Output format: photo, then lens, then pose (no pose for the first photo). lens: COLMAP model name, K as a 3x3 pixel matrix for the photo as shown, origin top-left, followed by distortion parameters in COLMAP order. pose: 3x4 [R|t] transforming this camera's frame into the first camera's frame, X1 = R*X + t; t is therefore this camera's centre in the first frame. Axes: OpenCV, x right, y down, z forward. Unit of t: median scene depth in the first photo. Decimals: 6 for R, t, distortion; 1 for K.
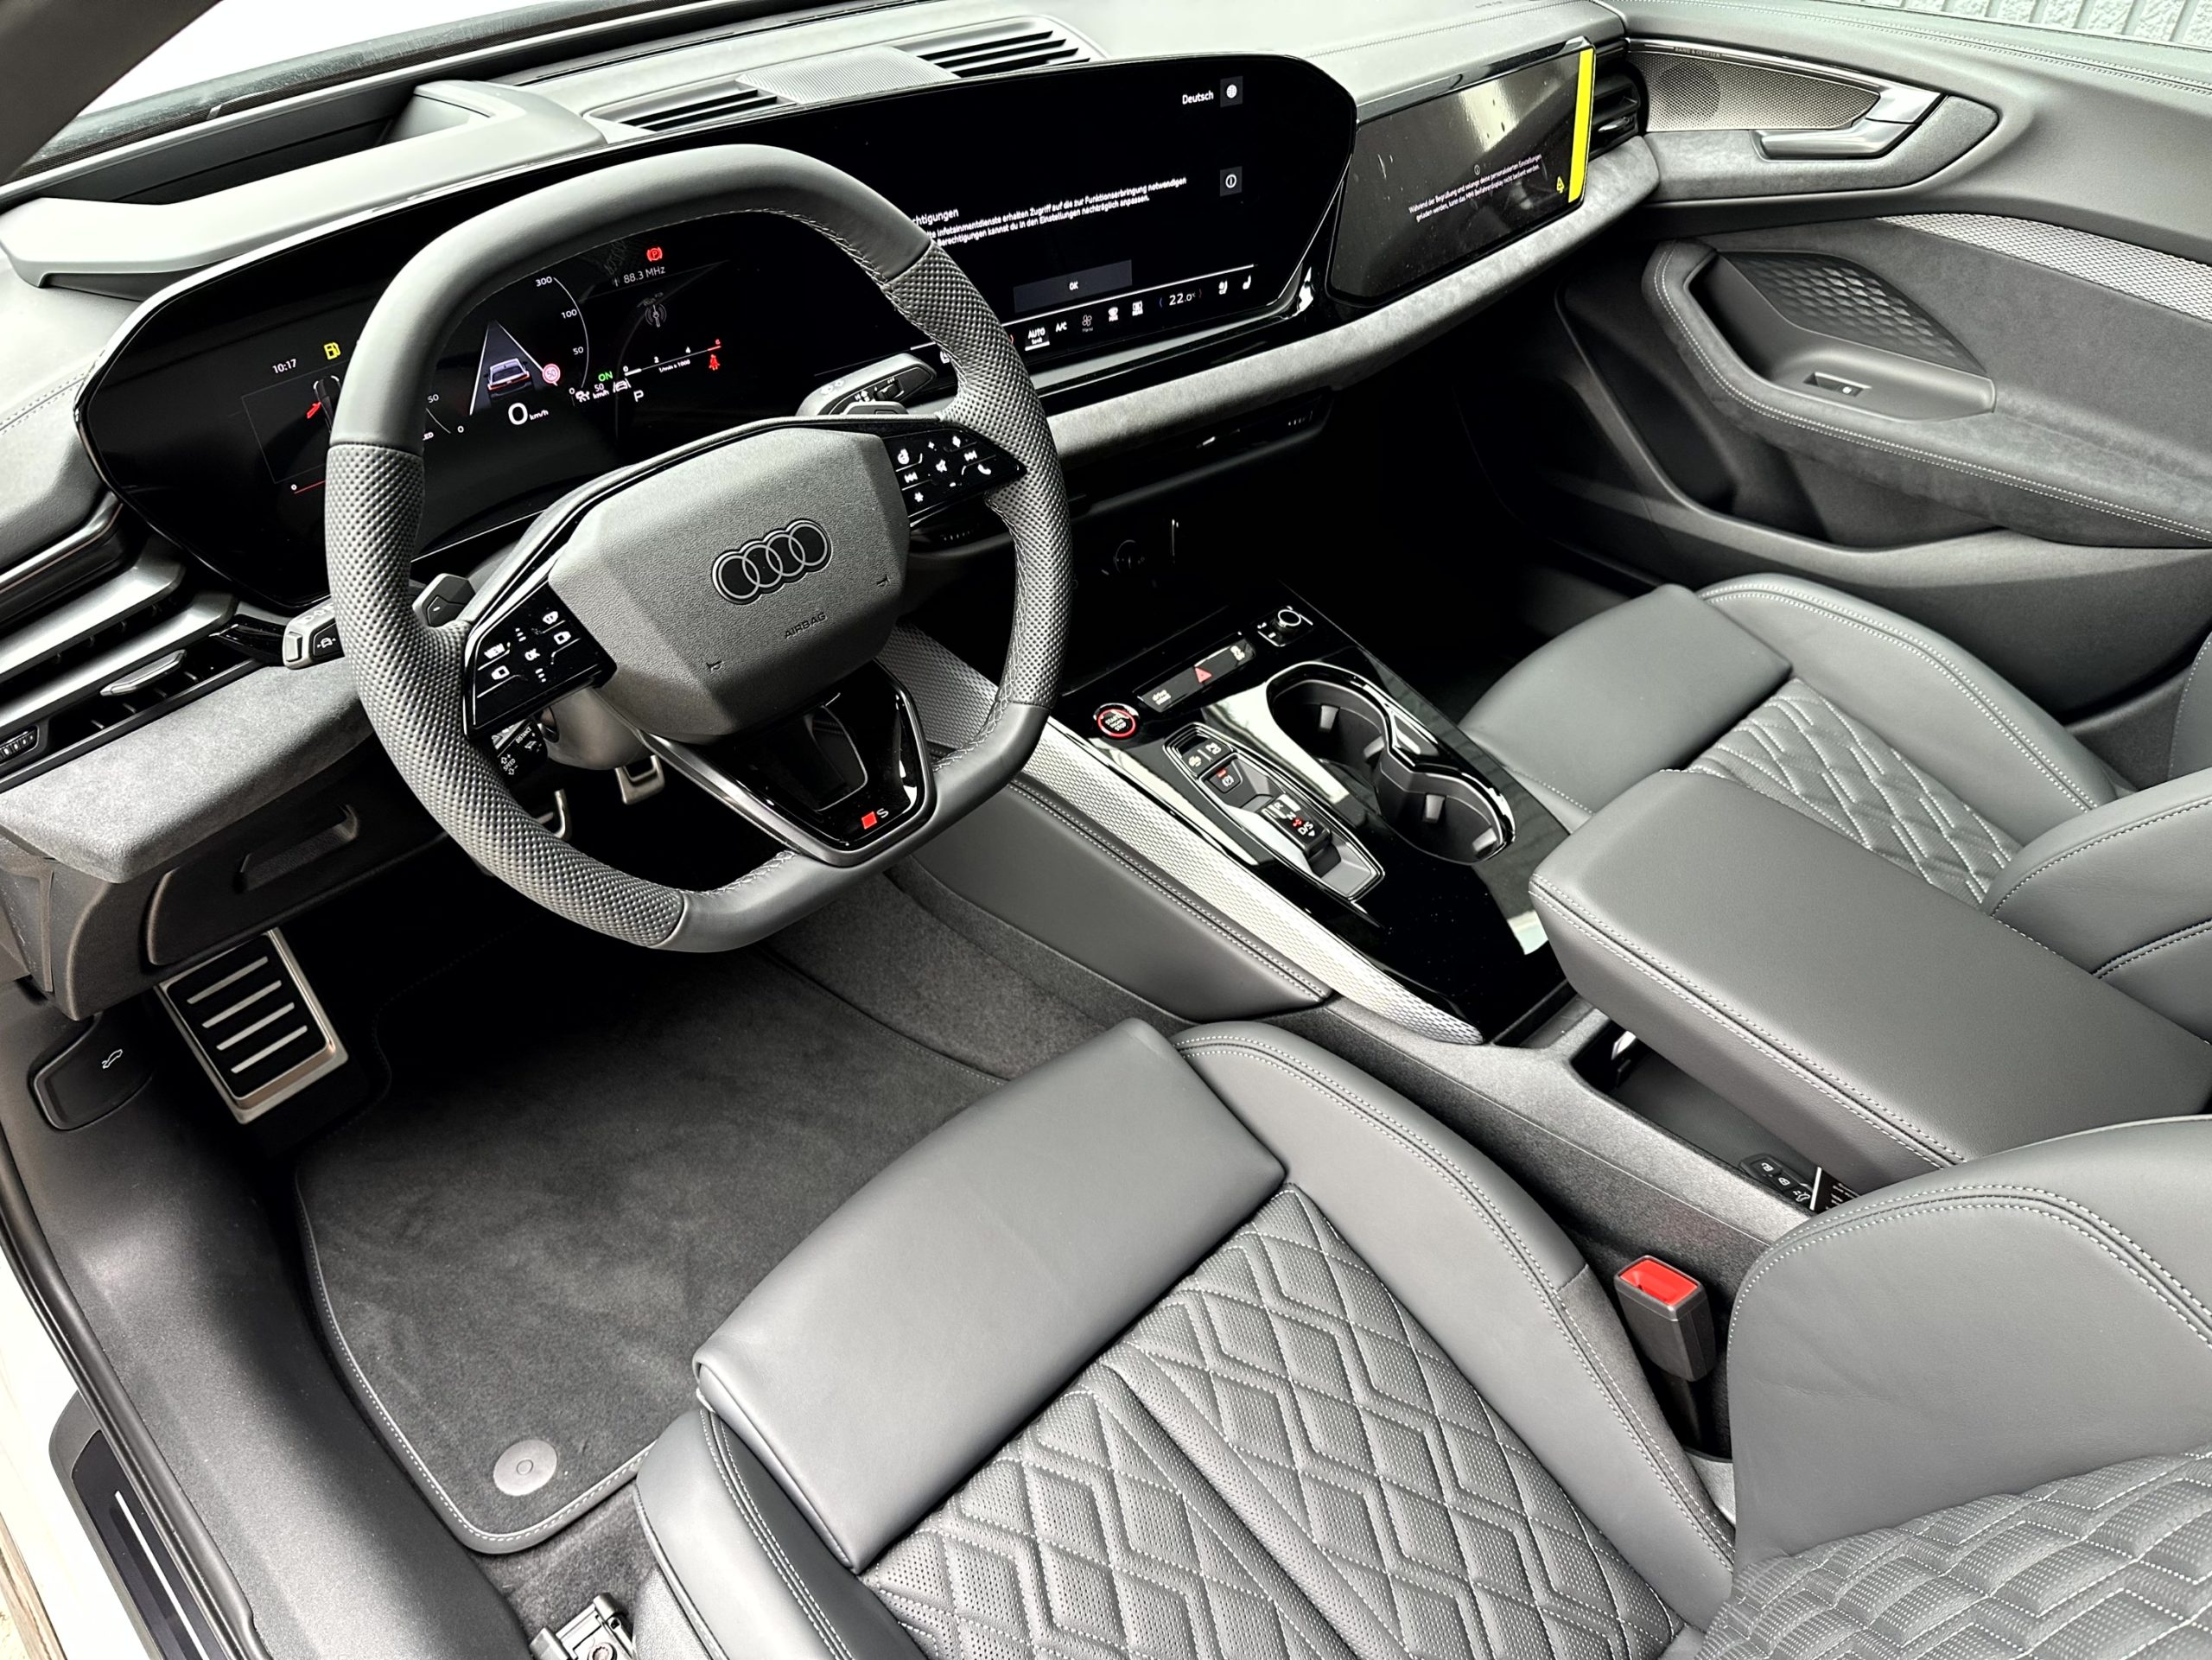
lens RADIAL K [[1577.8, 0, 1110.6], [0, 1577.8, 833.6], [0, 0, 1]] dist [0.168630, -0.378371]
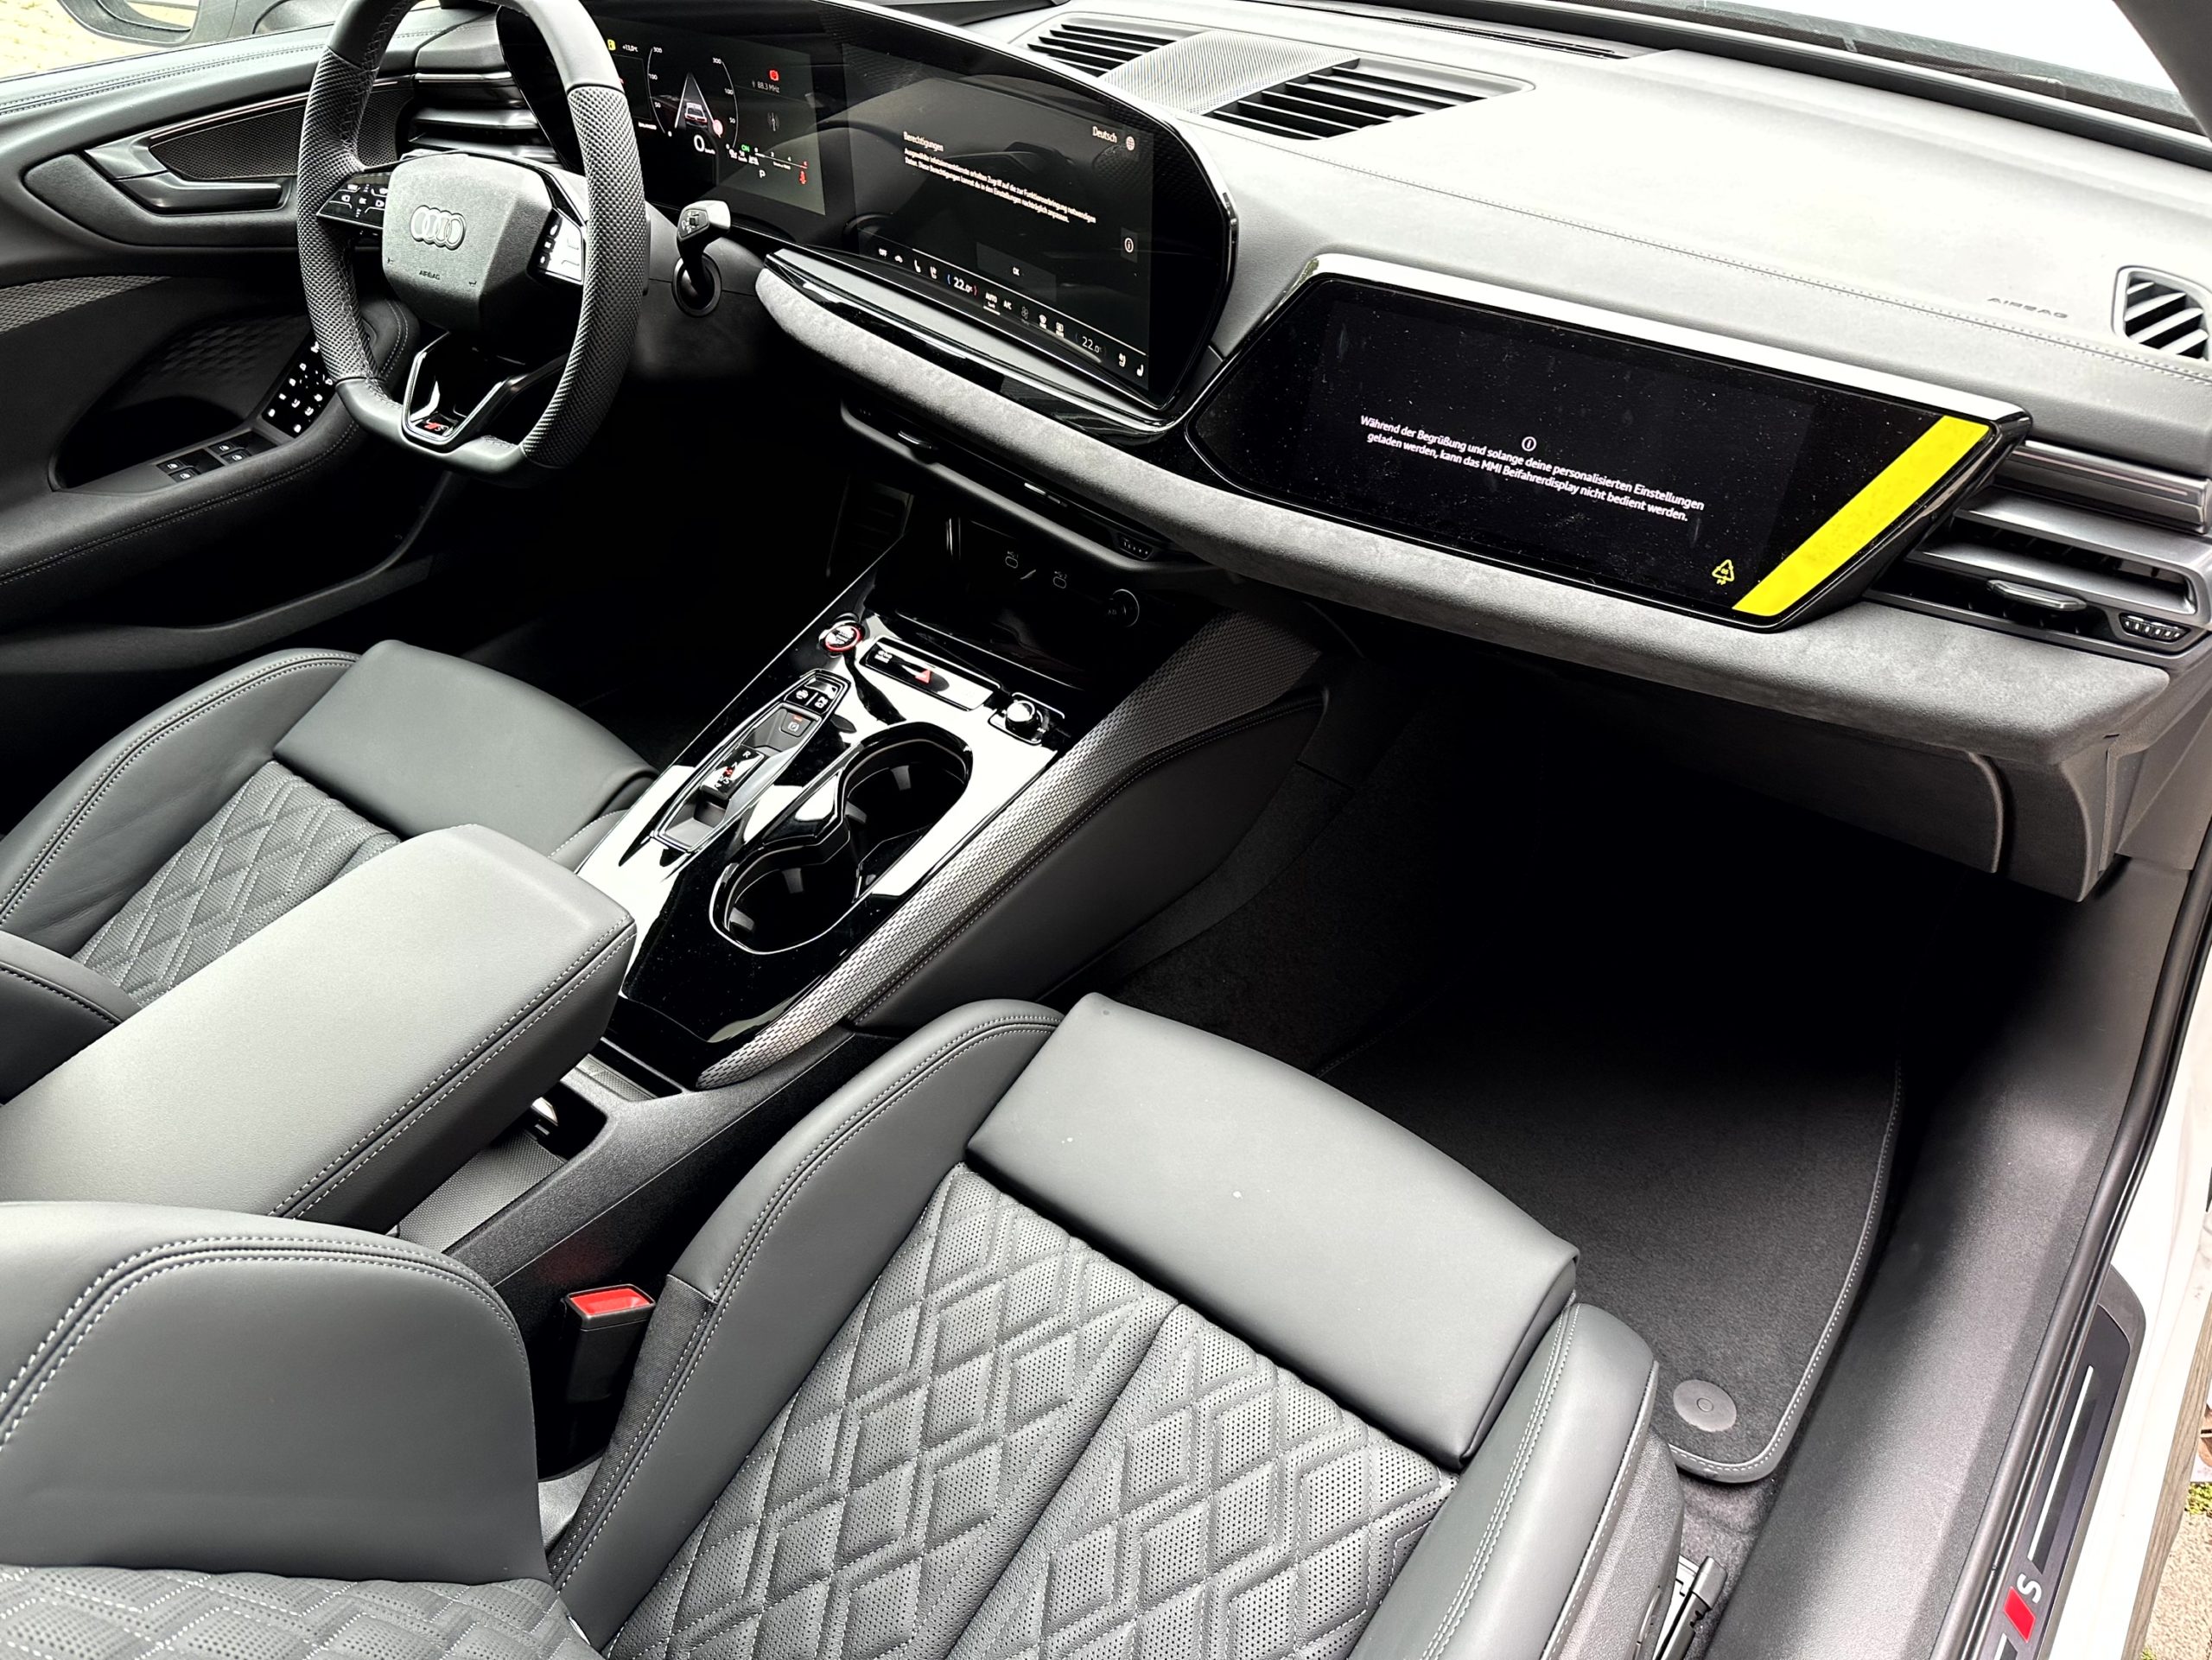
lens RADIAL K [[1577.8, 0, 1110.6], [0, 1577.8, 833.6], [0, 0, 1]] dist [0.168630, -0.378371]
pose [[0.135785, 0.619919, -0.772828, 0.986261], [-0.606269, 0.668941, 0.430066, -0.584179], [0.783582, 0.410145, 0.466669, 0.744392]]
